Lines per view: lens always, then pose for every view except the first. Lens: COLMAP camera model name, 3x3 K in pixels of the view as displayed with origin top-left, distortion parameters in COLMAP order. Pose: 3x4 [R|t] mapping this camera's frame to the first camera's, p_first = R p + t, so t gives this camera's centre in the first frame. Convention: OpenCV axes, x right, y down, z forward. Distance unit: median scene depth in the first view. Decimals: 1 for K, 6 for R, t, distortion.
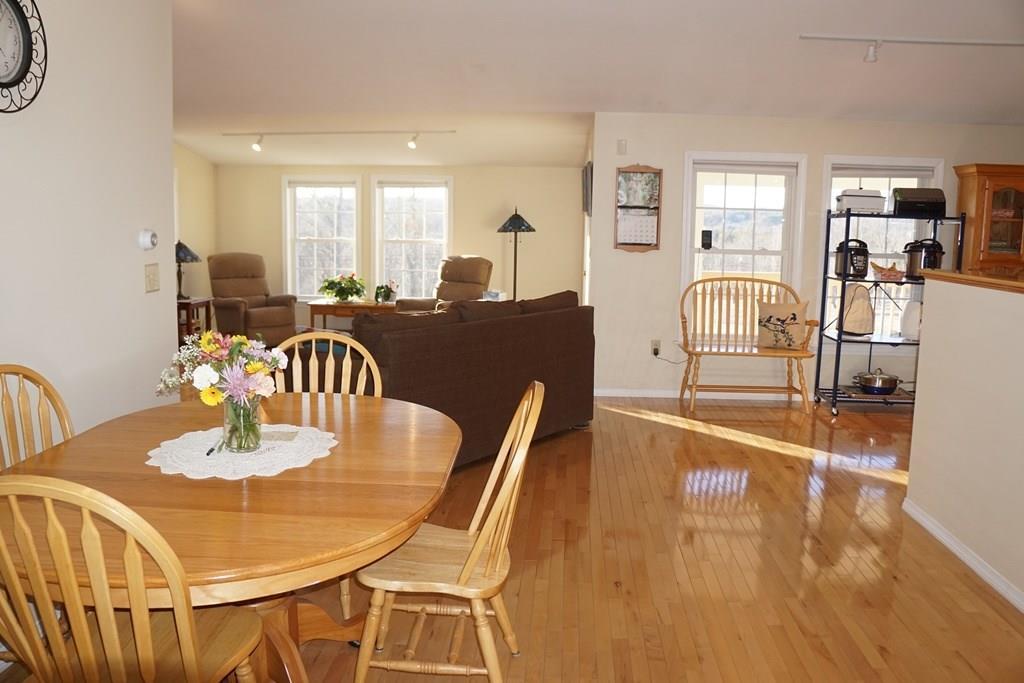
lens RADIAL K [[810.9, 0, 511.1], [0, 810.9, 322.7], [0, 0, 1]] dist [-0.169374, 0.133812]
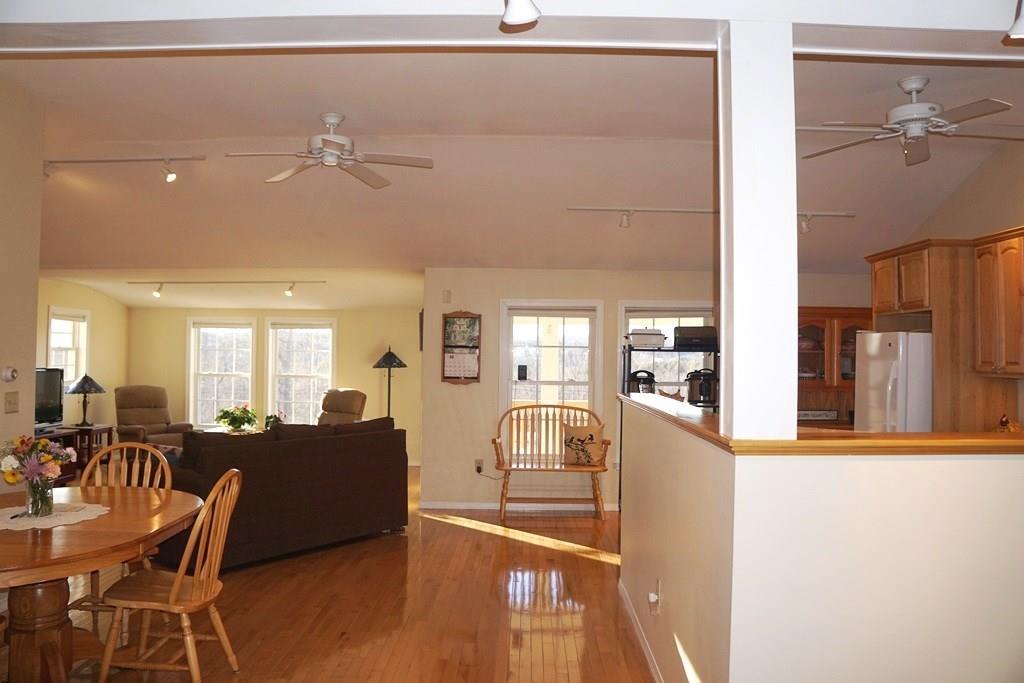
lens RADIAL K [[810.9, 0, 511.1], [0, 810.9, 322.7], [0, 0, 1]] dist [-0.169374, 0.133812]
pose [[0.998758, -0.004429, 0.049625, 0.170936], [0.012532, 0.986351, -0.164180, 0.018932], [-0.048220, 0.164598, 0.985181, -0.187068]]
